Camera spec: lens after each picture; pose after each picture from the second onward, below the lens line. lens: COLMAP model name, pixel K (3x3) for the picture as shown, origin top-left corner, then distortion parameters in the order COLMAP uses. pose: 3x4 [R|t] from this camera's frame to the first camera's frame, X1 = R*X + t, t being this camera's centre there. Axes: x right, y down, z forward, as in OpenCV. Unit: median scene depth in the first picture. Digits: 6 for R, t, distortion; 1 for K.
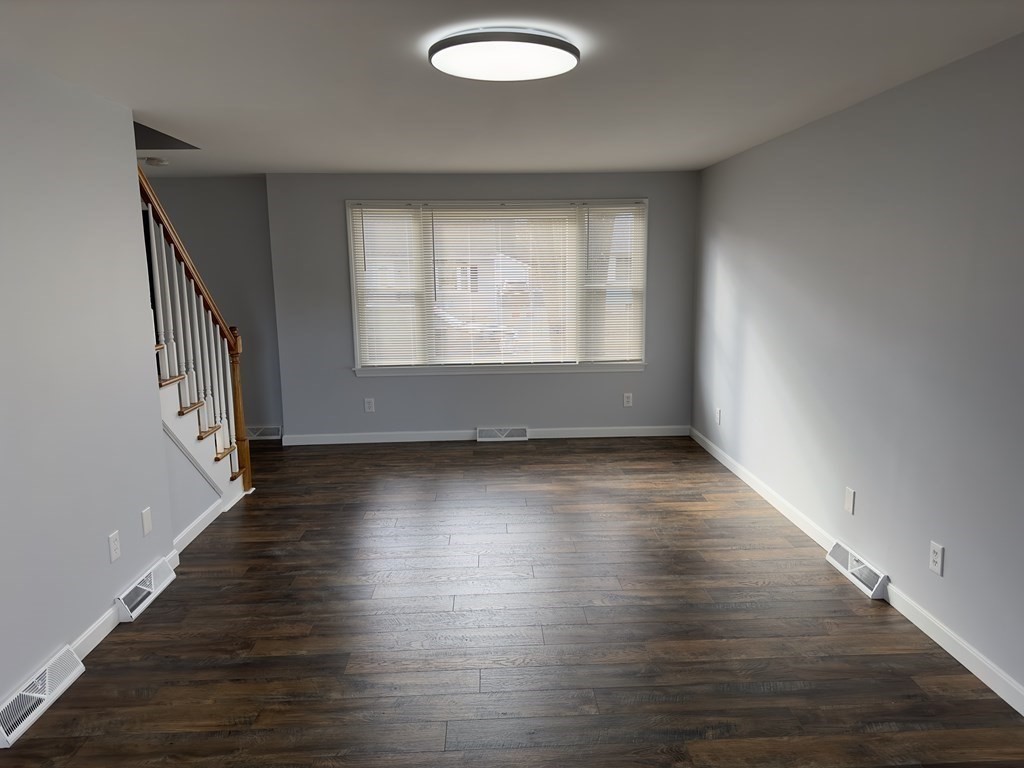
lens RADIAL K [[717.8, 0, 519.2], [0, 717.8, 373.6], [0, 0, 1]] dist [0.075060, -0.078997]
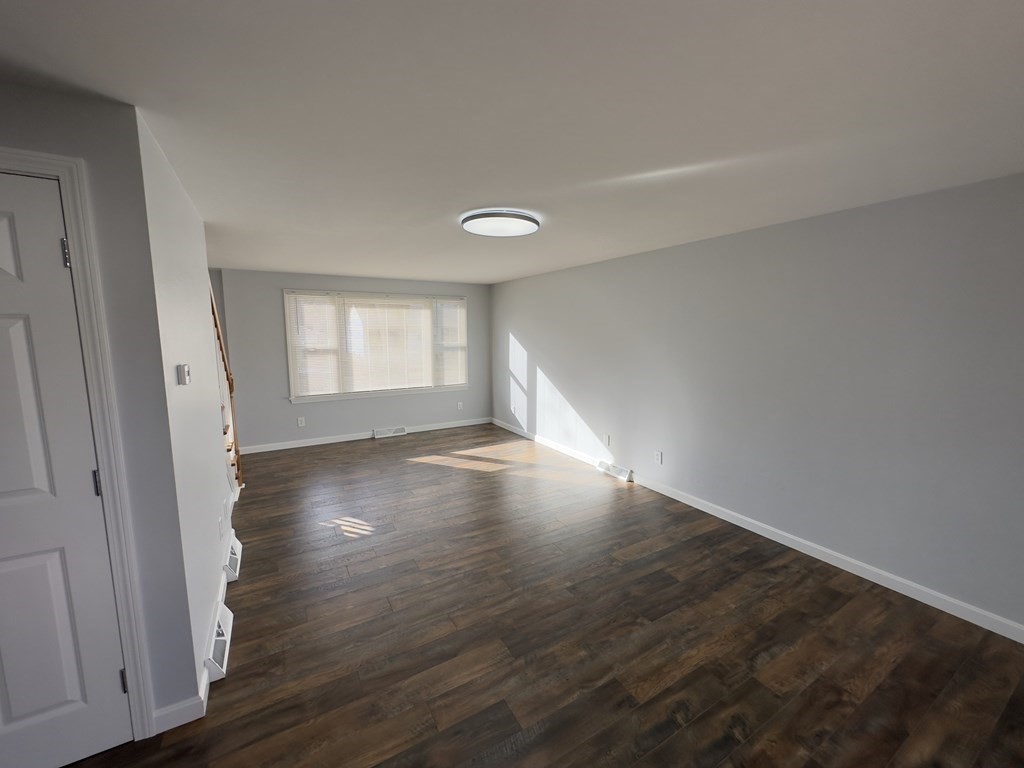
lens RADIAL K [[408.4, 0, 513.4], [0, 408.4, 383.1], [0, 0, 1]] dist [-0.003395, 0.000349]
pose [[0.884671, -0.047164, 0.463824, -0.229944], [0.061574, 0.997975, -0.015963, 0.003262], [-0.462132, 0.042681, 0.885784, 0.021036]]
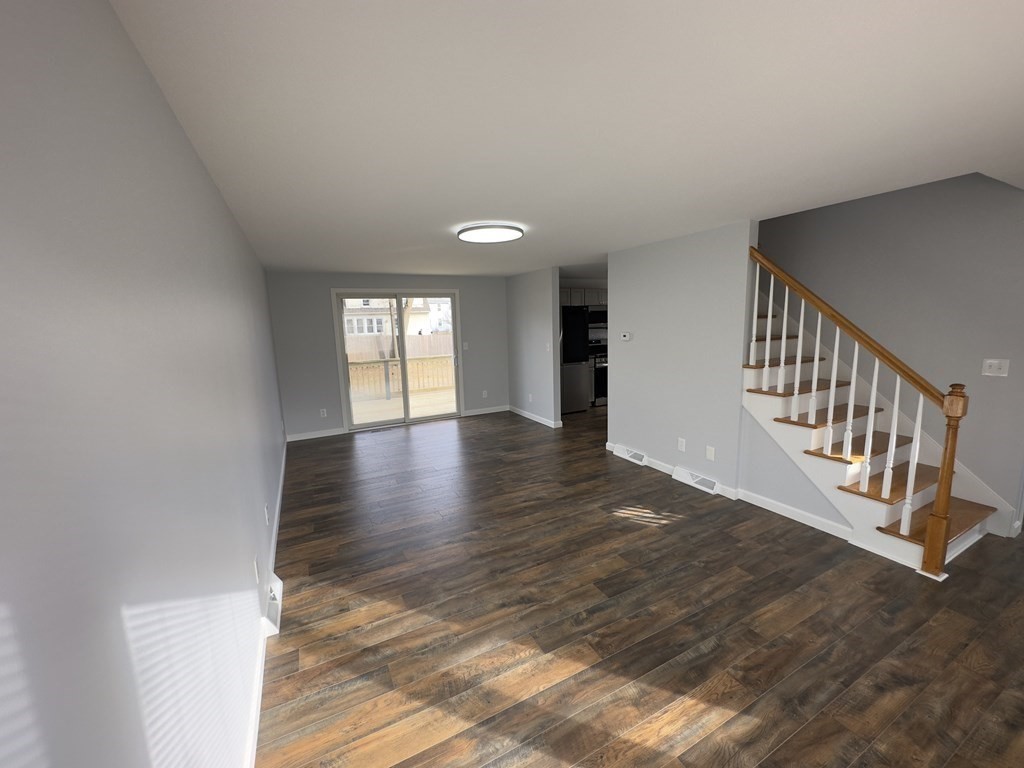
lens RADIAL K [[408.4, 0, 513.4], [0, 408.4, 383.1], [0, 0, 1]] dist [-0.003395, 0.000349]
pose [[-0.908441, 0.100018, -0.405872, 0.214469], [-0.024119, 0.956793, 0.289766, -0.159146], [0.417317, 0.273025, -0.866778, 1.014194]]
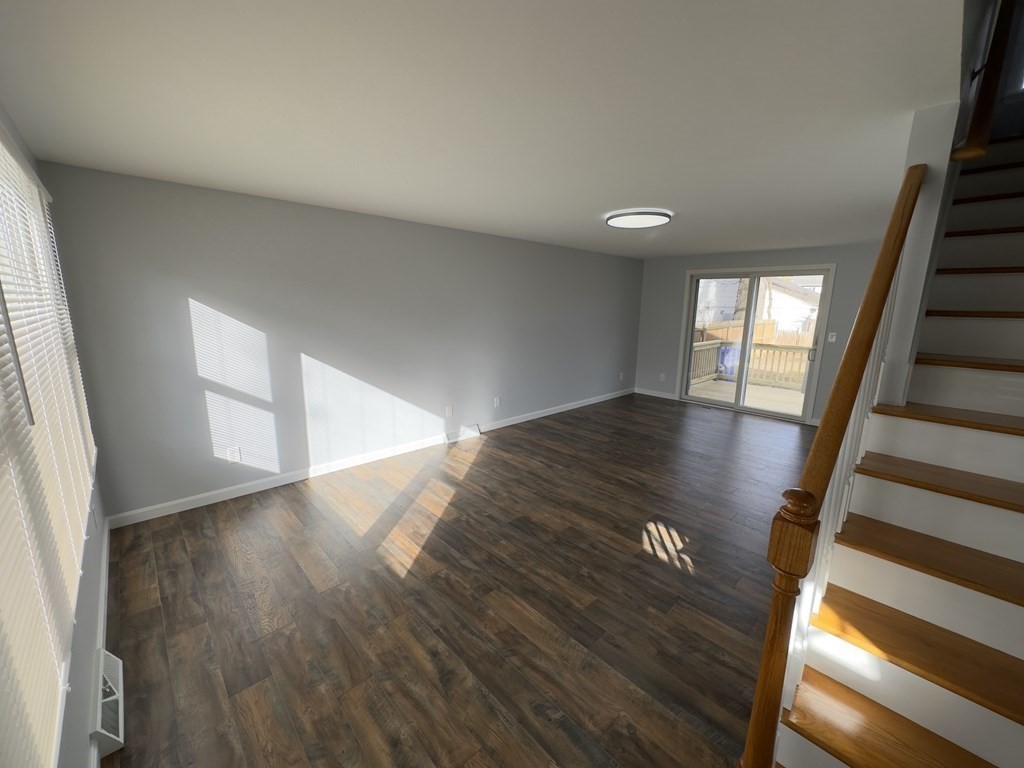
lens RADIAL K [[408.4, 0, 513.4], [0, 408.4, 383.1], [0, 0, 1]] dist [-0.003395, 0.000349]
pose [[-0.652601, -0.147058, 0.743294, -0.373654], [0.104982, 0.953974, 0.280913, -0.150872], [-0.750394, 0.261357, -0.607126, 1.021122]]
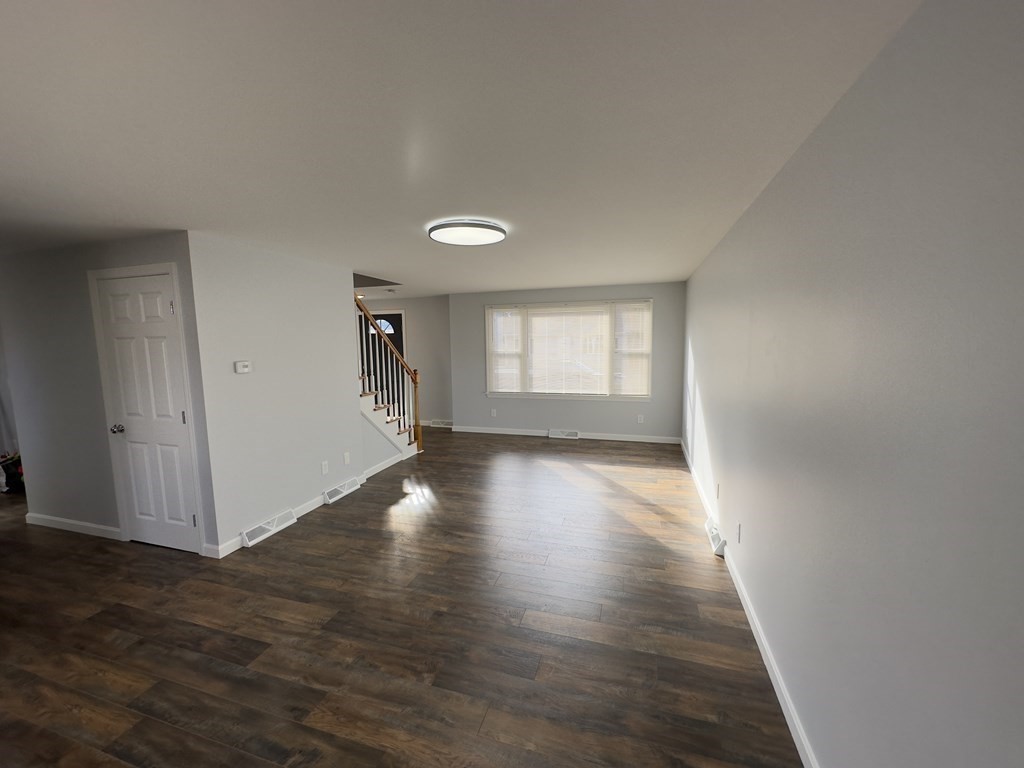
lens RADIAL K [[408.4, 0, 513.4], [0, 408.4, 383.1], [0, 0, 1]] dist [-0.003395, 0.000349]
pose [[0.941721, 0.035441, -0.334522, 0.210510], [-0.049124, 0.998263, -0.032530, -0.001876], [0.332788, 0.047067, 0.941826, 0.017002]]
